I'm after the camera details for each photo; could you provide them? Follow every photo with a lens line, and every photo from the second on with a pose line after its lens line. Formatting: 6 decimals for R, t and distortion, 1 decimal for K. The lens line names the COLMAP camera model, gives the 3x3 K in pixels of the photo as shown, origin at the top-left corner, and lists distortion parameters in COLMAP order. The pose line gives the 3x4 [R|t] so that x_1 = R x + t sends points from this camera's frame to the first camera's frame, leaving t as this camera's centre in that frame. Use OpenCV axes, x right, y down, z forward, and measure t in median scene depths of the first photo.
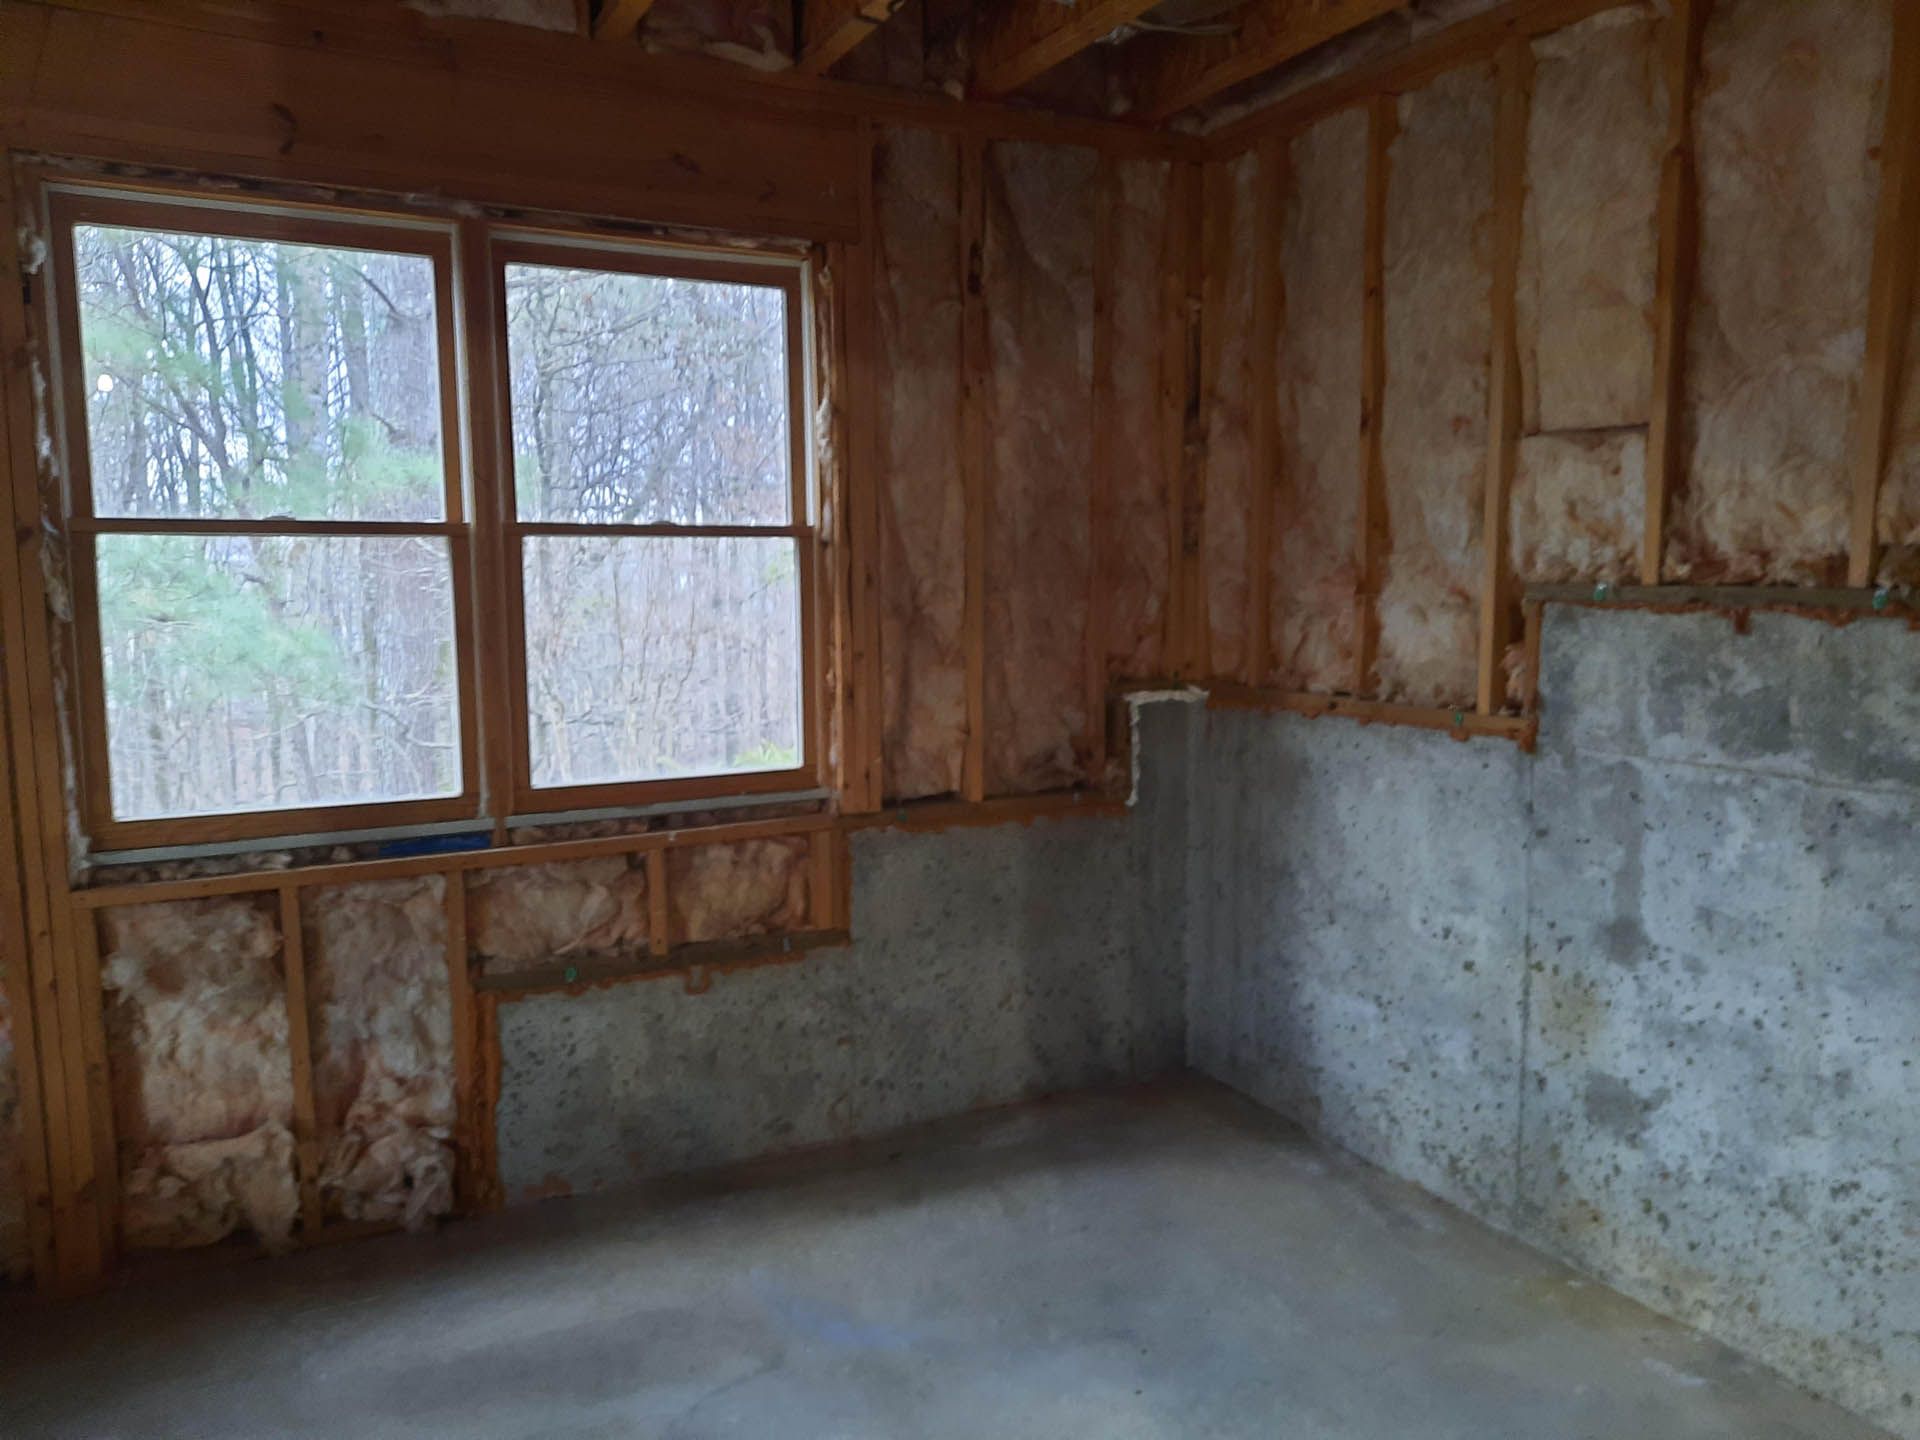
lens RADIAL K [[1395.4, 0, 962.0], [0, 1395.4, 714.0], [0, 0, 1]] dist [0.057831, -0.049351]
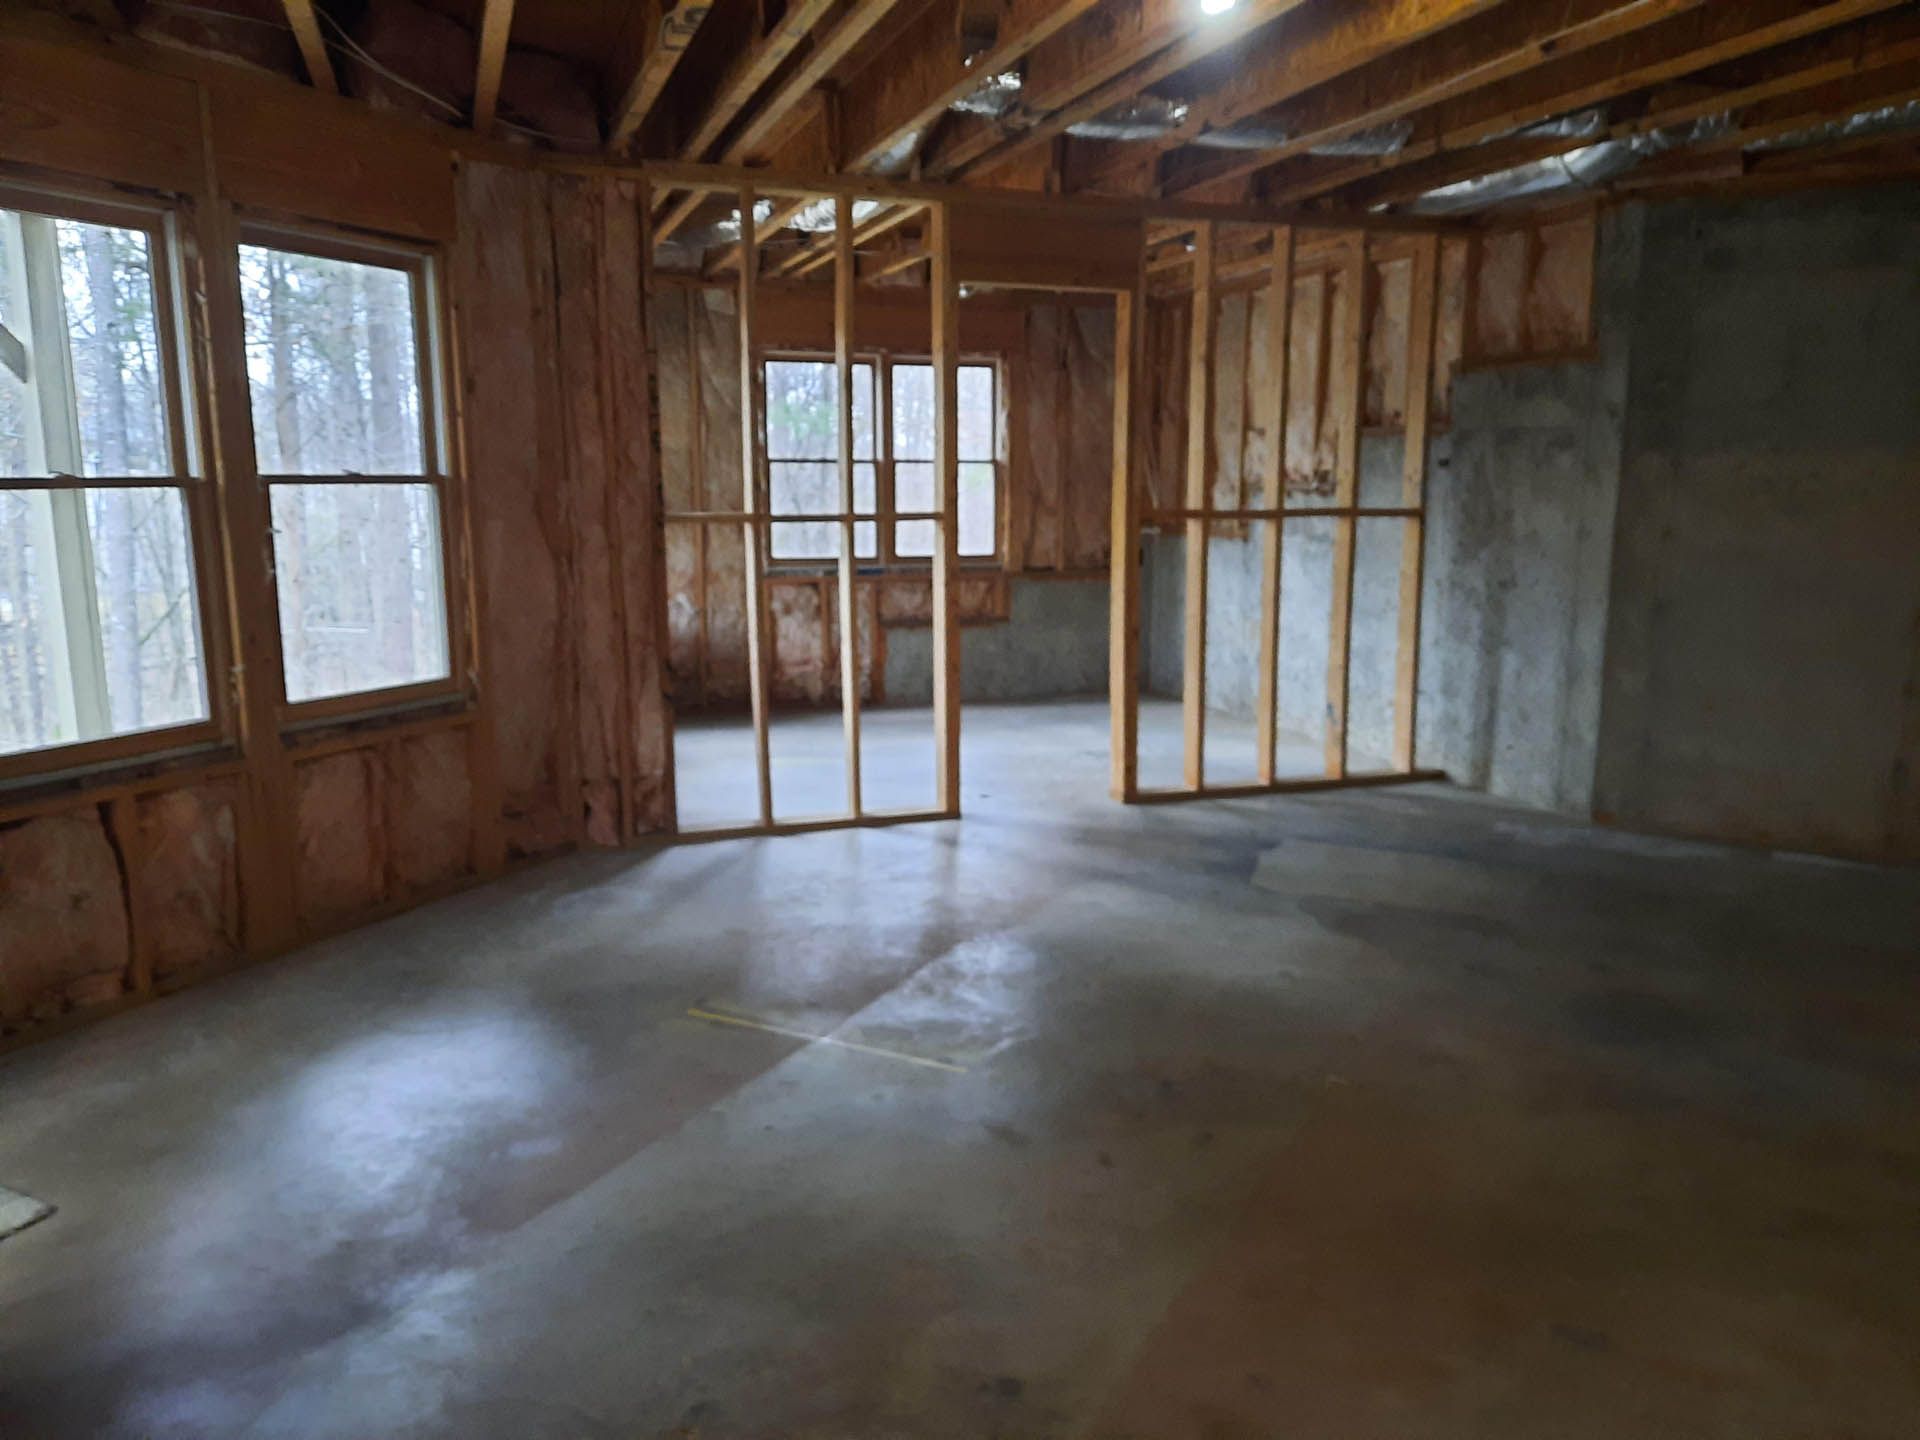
lens RADIAL K [[1415.1, 0, 942.6], [0, 1415.1, 714.0], [0, 0, 1]] dist [0.035055, -0.030384]
pose [[0.990883, 0.030043, -0.131333, 0.177094], [-0.022061, 0.997844, 0.061818, 0.209725], [0.132907, -0.058358, 0.989409, -1.952499]]
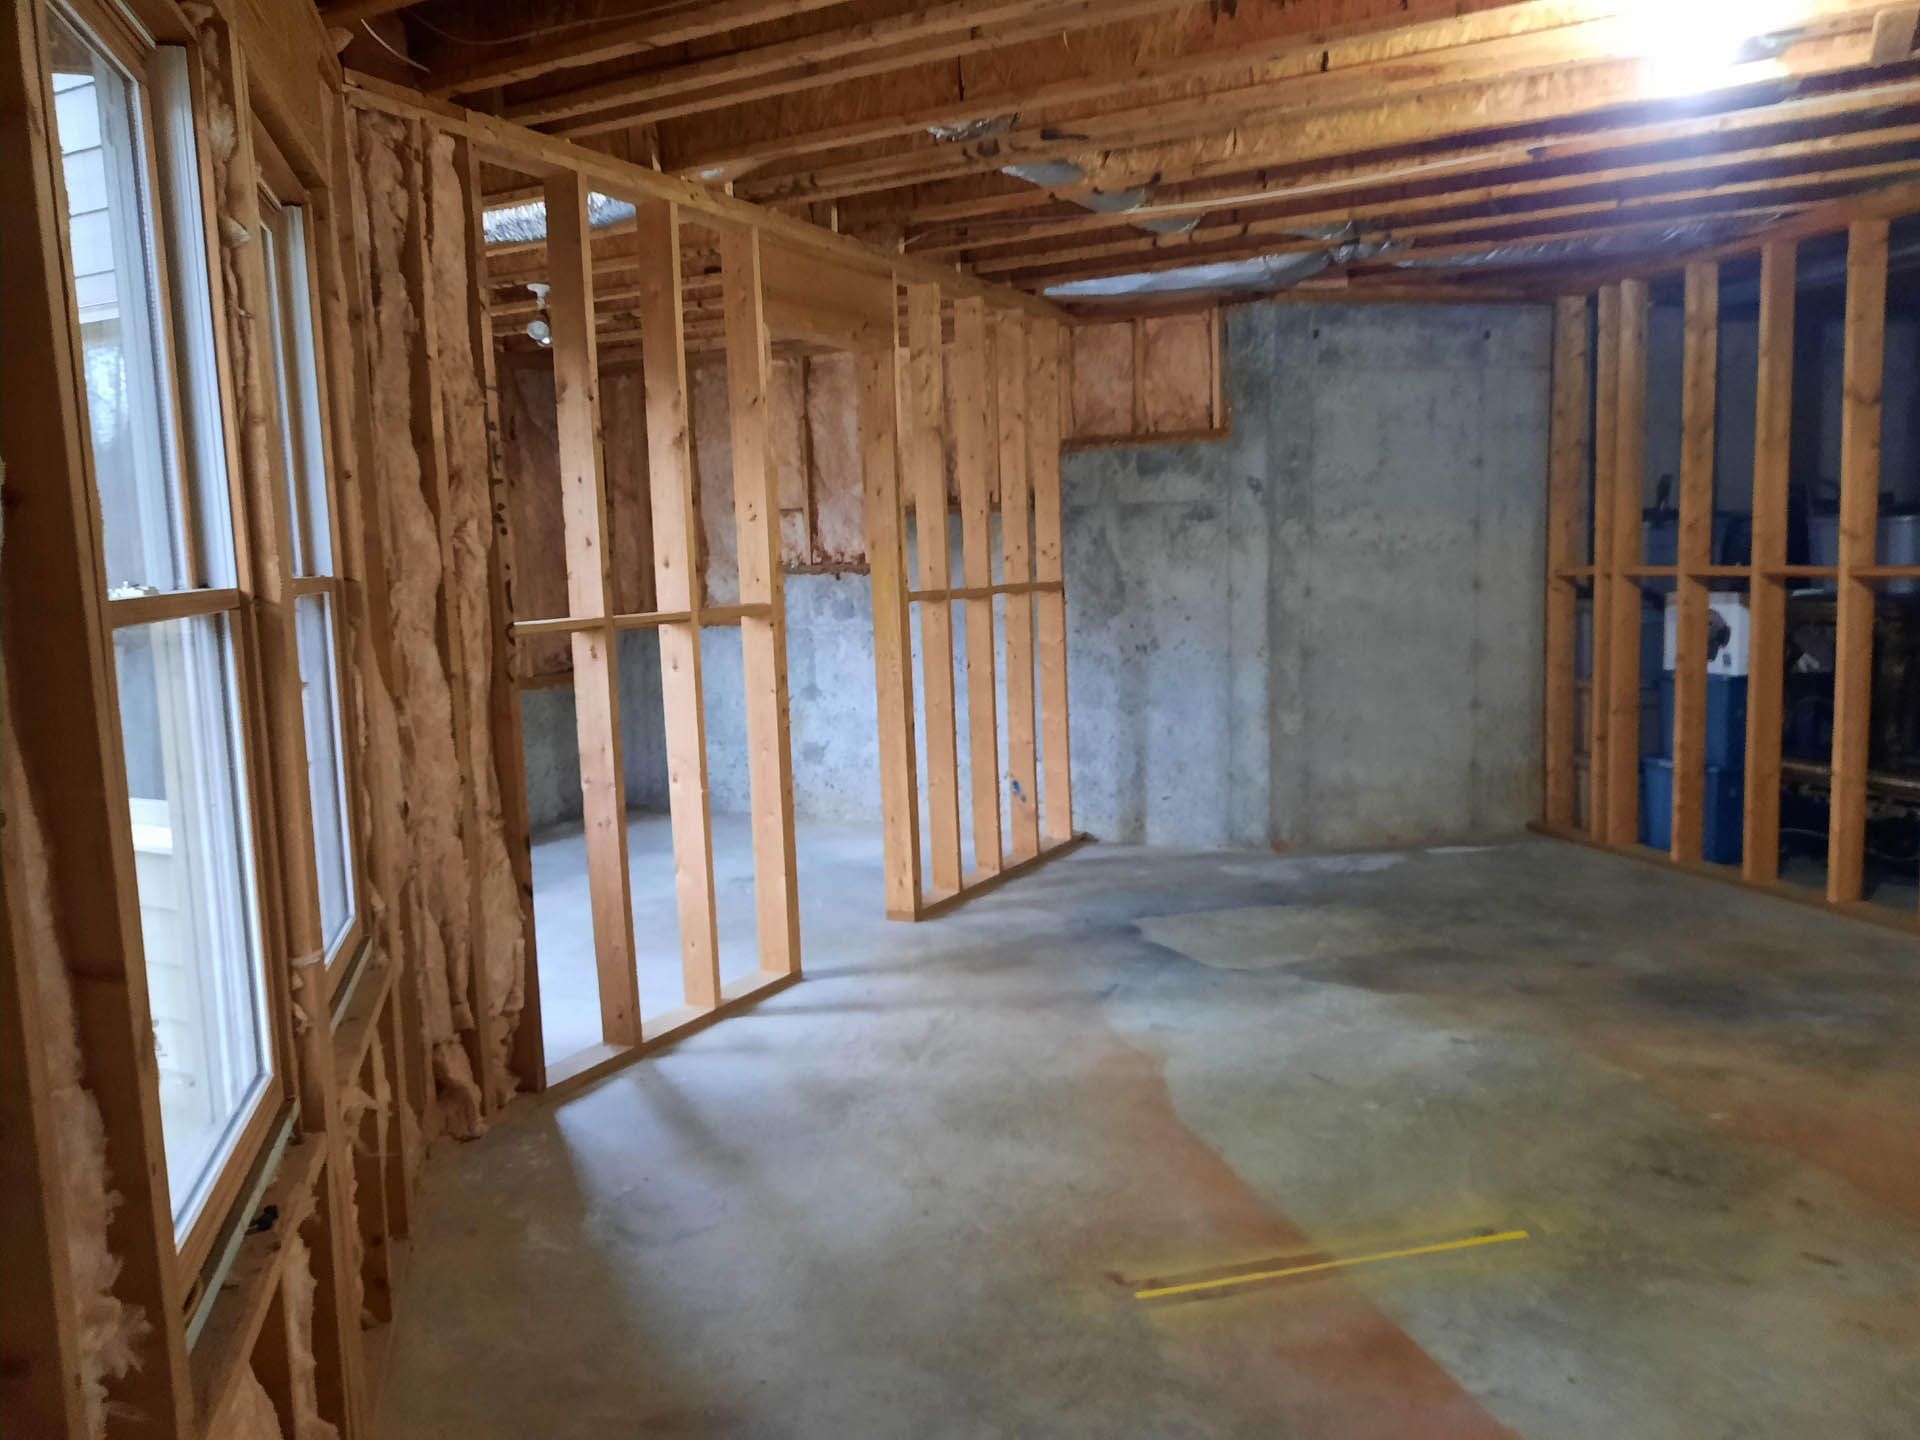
lens RADIAL K [[1415.1, 0, 953.0], [0, 1415.1, 731.6], [0, 0, 1]] dist [0.035055, -0.030384]
pose [[0.828852, -0.092036, 0.551845, -0.813606], [0.086662, 0.995591, 0.035879, 0.153413], [-0.552714, 0.018086, 0.833174, -1.422263]]
